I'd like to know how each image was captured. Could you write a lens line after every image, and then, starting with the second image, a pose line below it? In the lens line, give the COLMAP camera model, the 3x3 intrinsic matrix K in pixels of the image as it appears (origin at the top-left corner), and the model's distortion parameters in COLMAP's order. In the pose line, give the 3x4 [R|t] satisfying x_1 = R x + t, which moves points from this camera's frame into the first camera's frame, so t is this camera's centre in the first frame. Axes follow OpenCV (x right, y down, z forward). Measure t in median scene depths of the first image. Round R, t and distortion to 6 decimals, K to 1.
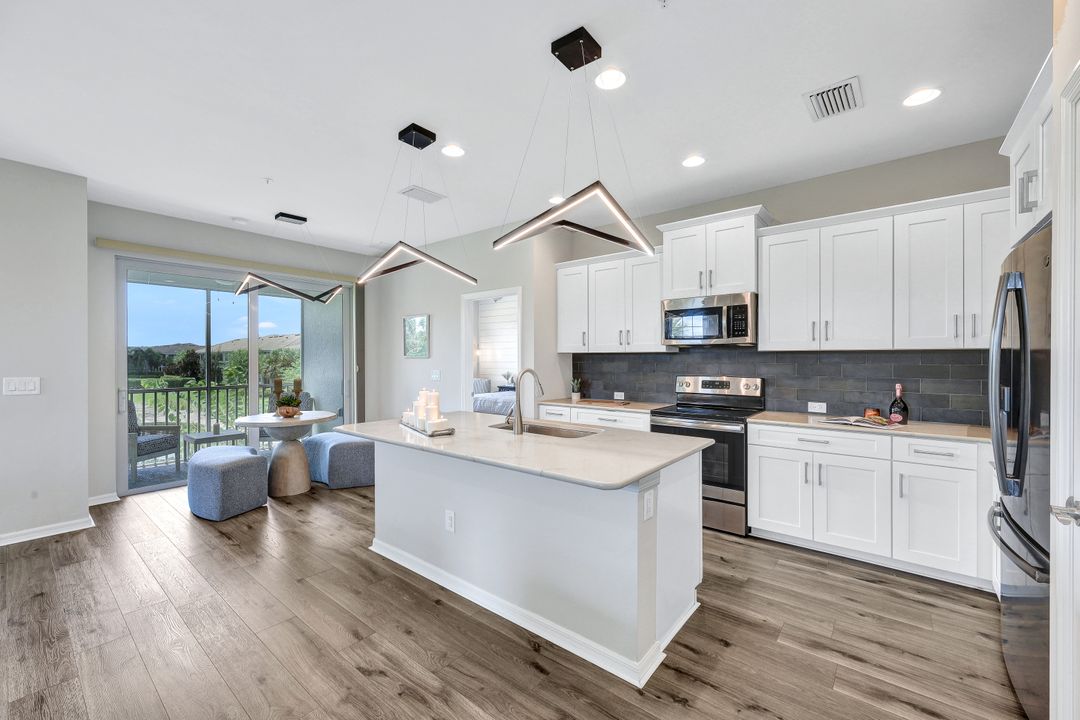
lens RADIAL K [[435.0, 0, 540.0], [0, 435.0, 360.0], [0, 0, 1]] dist [0.000237, 0.000135]
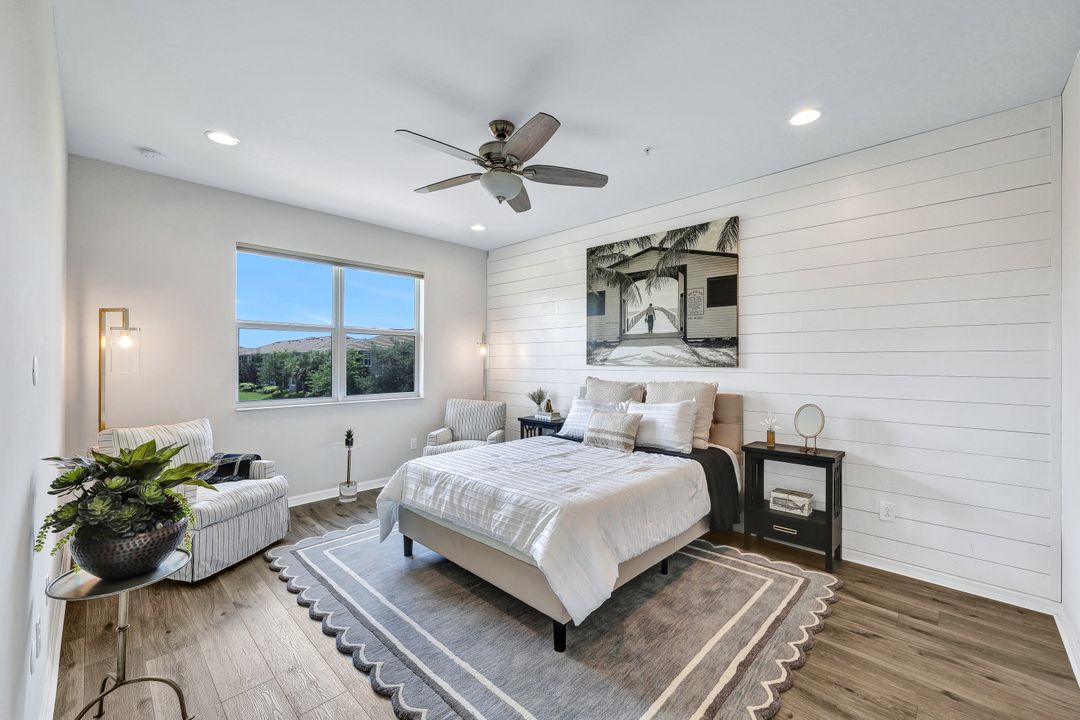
lens RADIAL K [[434.5, 0, 540.0], [0, 434.5, 360.0], [0, 0, 1]] dist [-0.000477, 0.000009]
pose [[0.996000, 0.004439, -0.089242, -0.081277], [-0.005187, 0.999953, -0.008155, -0.005089], [0.089202, 0.008585, 0.995977, 1.401310]]
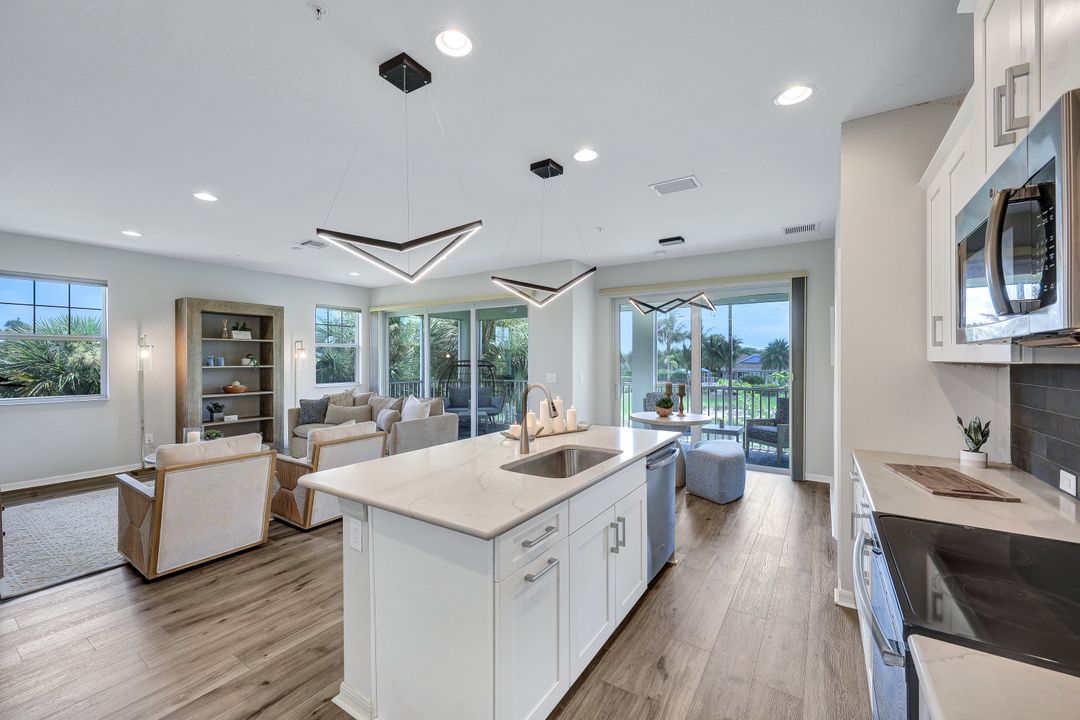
lens RADIAL K [[433.8, 0, 538.7], [0, 433.8, 359.4], [0, 0, 1]] dist [0.000638, 0.000151]
pose [[0.096412, 0.002636, -0.995338, 0.646336], [-0.003598, 0.999991, 0.002300, -0.024957], [0.995335, 0.003359, 0.096421, 0.692843]]
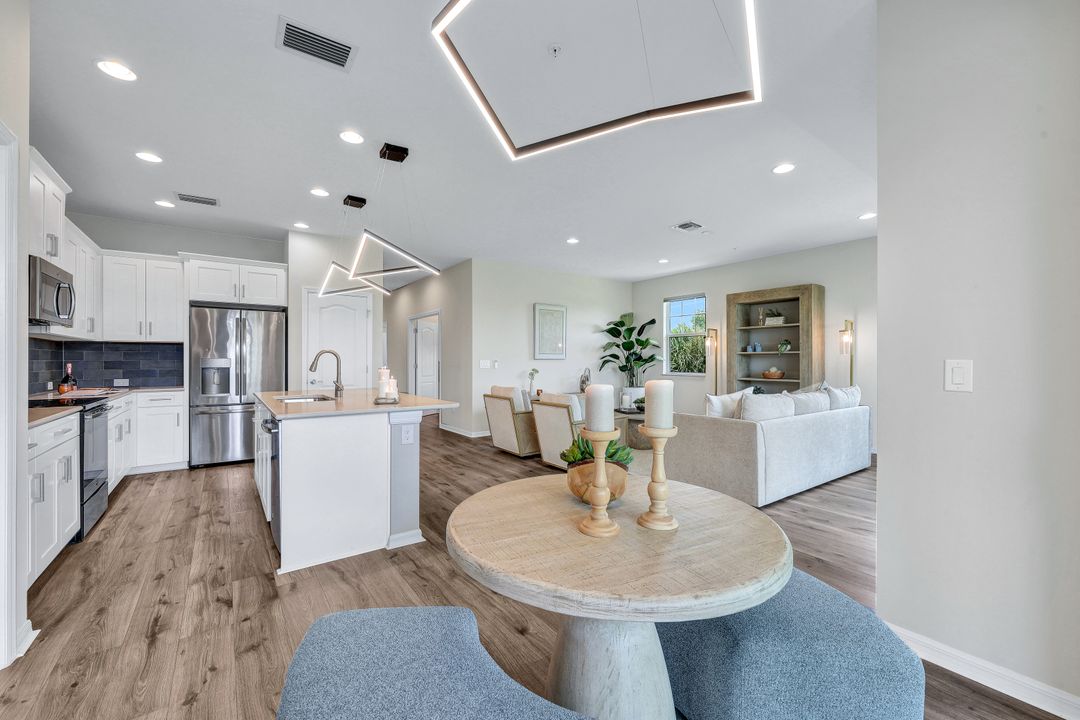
lens RADIAL K [[433.8, 0, 538.7], [0, 433.8, 359.4], [0, 0, 1]] dist [0.000638, 0.000151]
pose [[-0.966761, 0.001166, 0.255681, -0.761606], [0.001700, 0.999997, 0.001866, 0.035090], [-0.255678, 0.002238, -0.966759, 1.614694]]
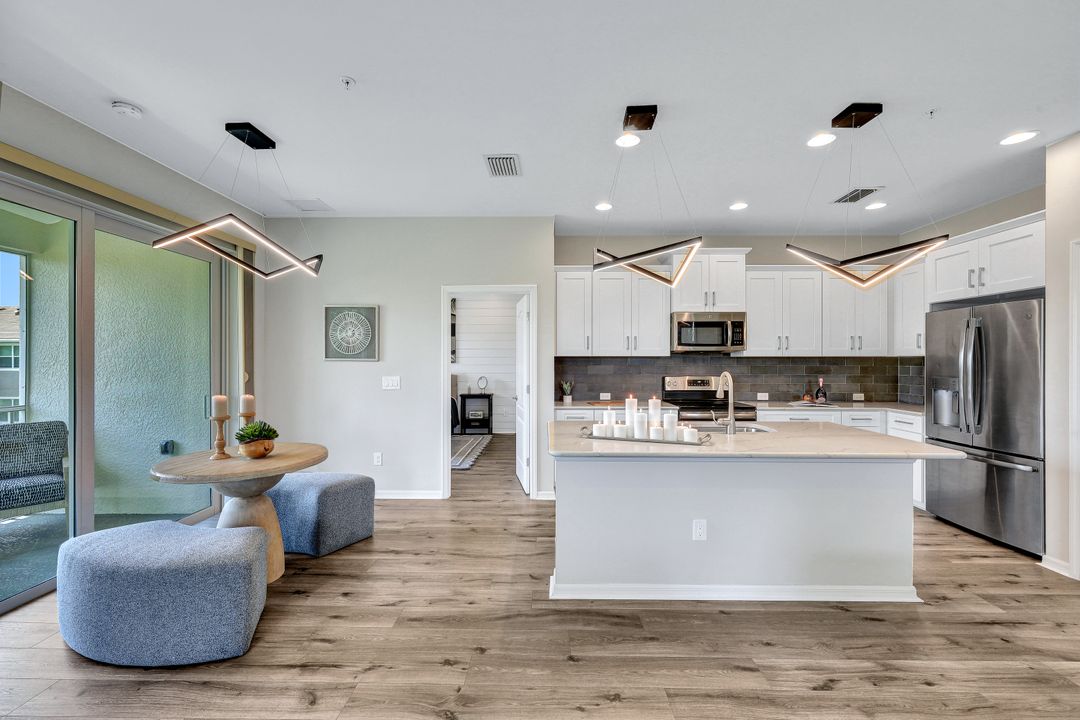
lens RADIAL K [[433.8, 0, 538.7], [0, 433.8, 359.4], [0, 0, 1]] dist [0.000638, 0.000151]
pose [[0.788259, 0.002738, 0.615337, -0.792451], [0.001100, 0.999982, -0.005858, -0.004397], [-0.615342, 0.005295, 0.788242, 0.331188]]
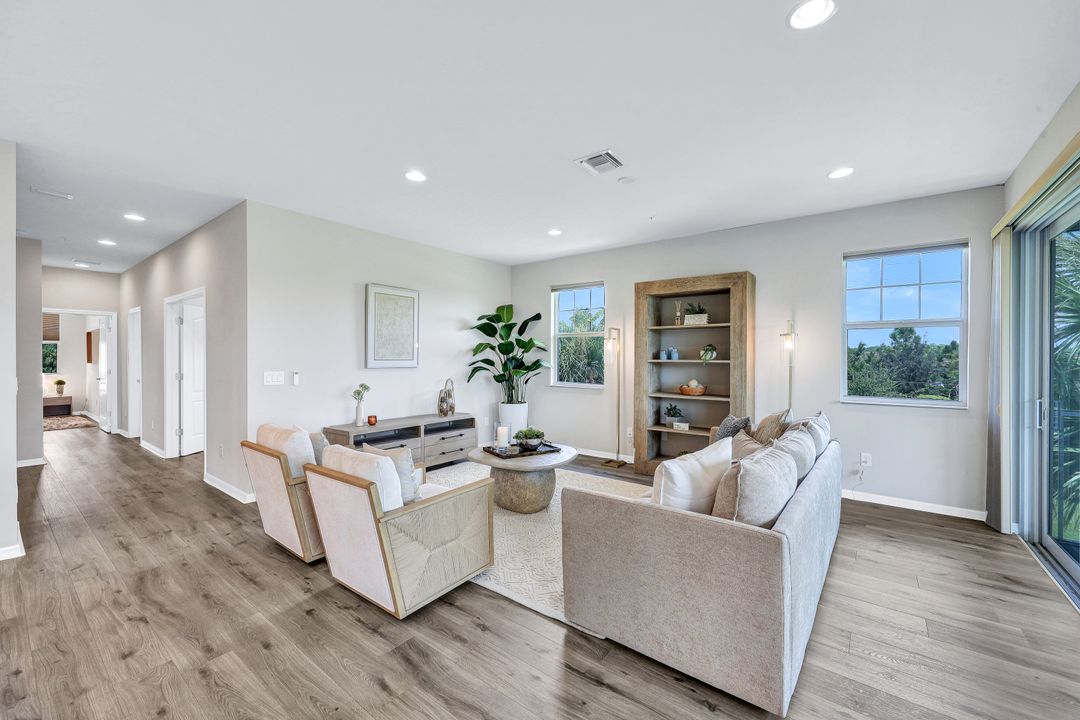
lens RADIAL K [[433.8, 0, 538.7], [0, 433.8, 359.4], [0, 0, 1]] dist [0.000638, 0.000151]
pose [[-0.999798, -0.002496, -0.019922, -0.726696], [-0.002714, 0.999936, 0.010959, -0.006728], [0.019893, 0.011011, -0.999741, 0.988130]]
